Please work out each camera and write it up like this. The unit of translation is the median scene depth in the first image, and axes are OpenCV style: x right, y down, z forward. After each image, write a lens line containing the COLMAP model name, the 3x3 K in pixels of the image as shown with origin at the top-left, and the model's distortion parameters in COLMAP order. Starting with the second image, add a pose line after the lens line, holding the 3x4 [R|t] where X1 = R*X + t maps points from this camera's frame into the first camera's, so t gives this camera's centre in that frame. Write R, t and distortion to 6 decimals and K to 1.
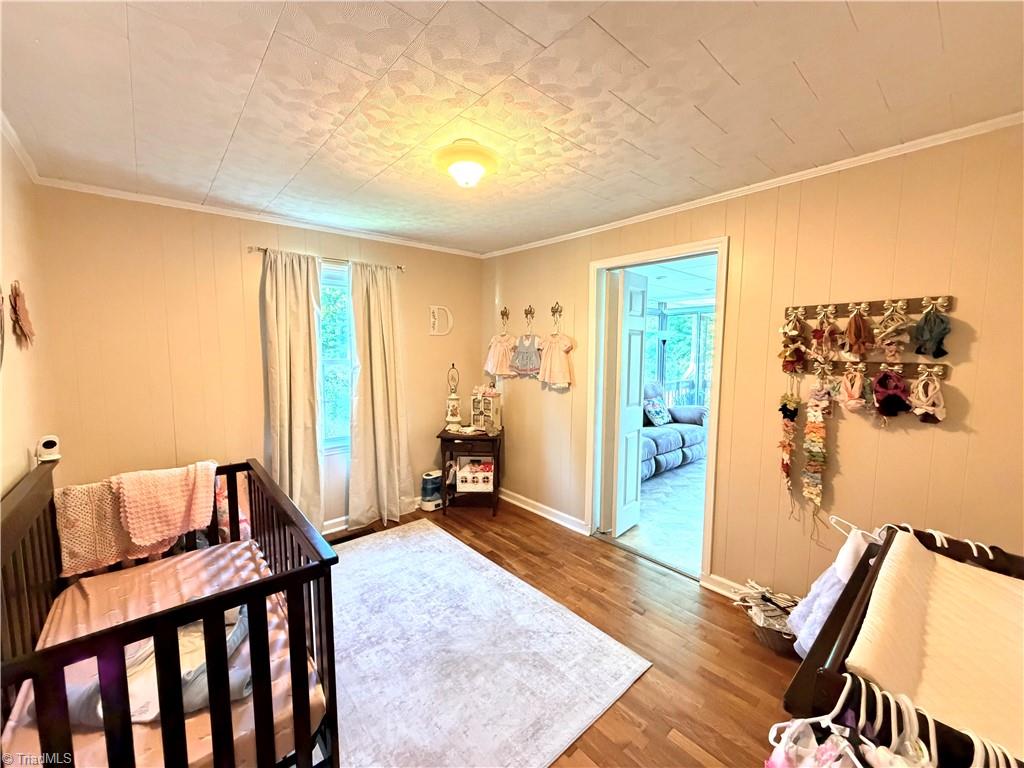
lens RADIAL K [[409.9, 0, 513.1], [0, 409.9, 387.6], [0, 0, 1]] dist [-0.000676, -0.000416]
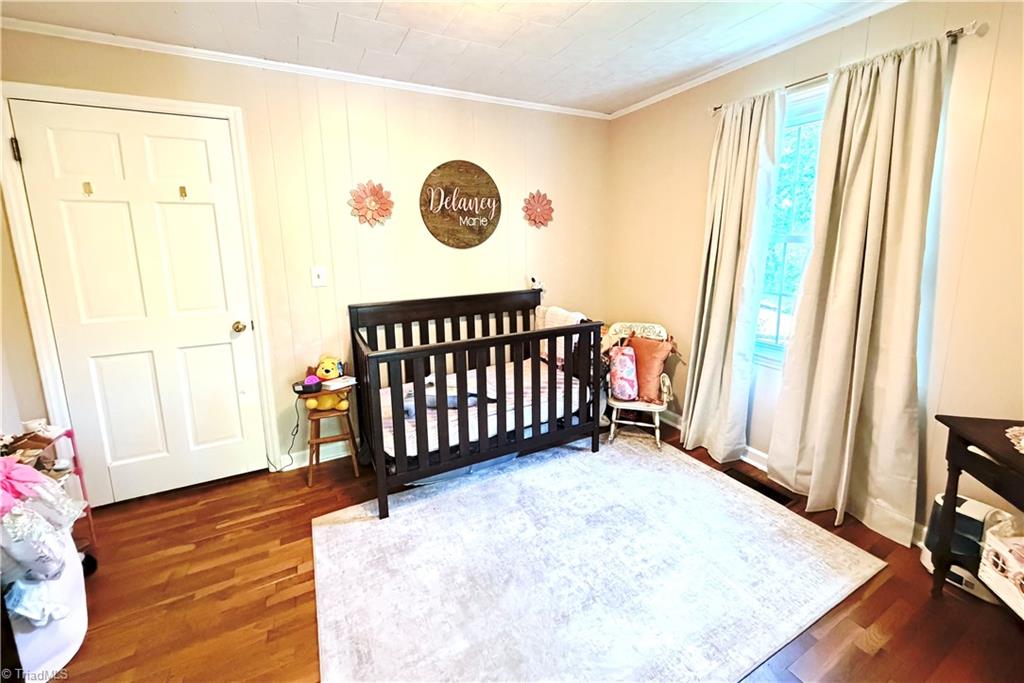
lens RADIAL K [[409.6, 0, 514.9], [0, 409.6, 302.2], [0, 0, 1]] dist [0.002364, -0.000661]
pose [[-0.240171, 0.161637, -0.957179, 0.529675], [-0.076712, 0.979796, 0.184705, -0.076933], [0.967695, 0.117787, -0.222919, 1.079536]]
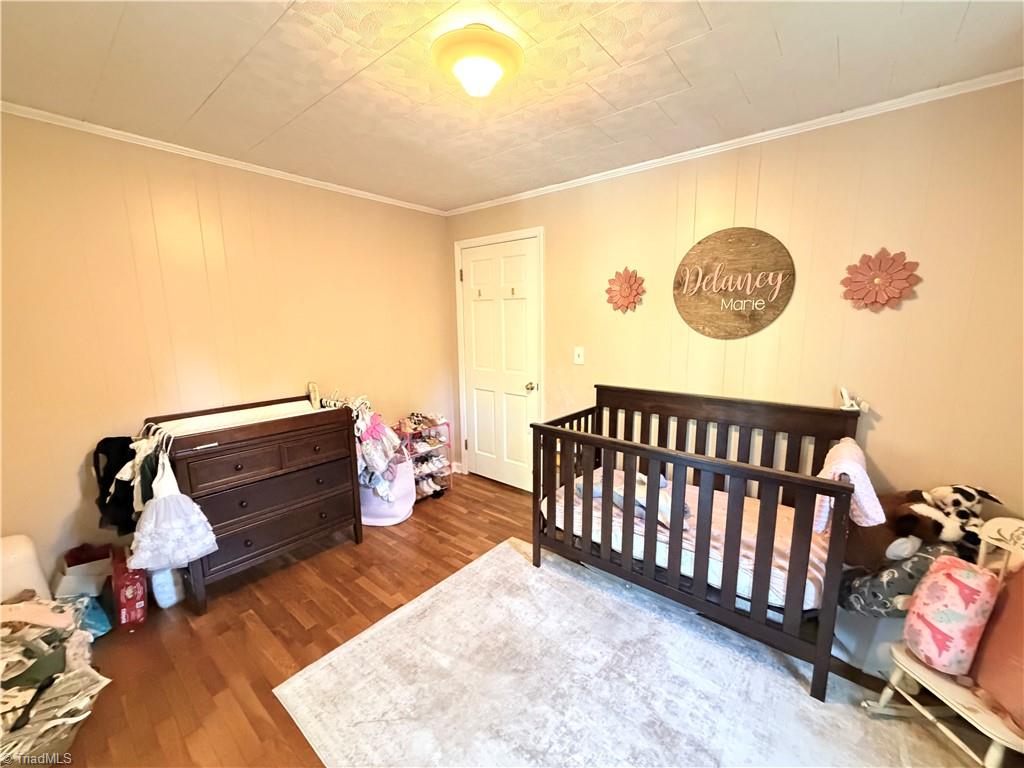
lens RADIAL K [[409.9, 0, 510.0], [0, 409.9, 390.8], [0, 0, 1]] dist [-0.000676, -0.000416]
pose [[-0.988748, 0.032300, -0.146064, -0.037261], [-0.006894, 0.965535, 0.260180, -0.133561], [0.149434, 0.258260, -0.954448, 1.578077]]
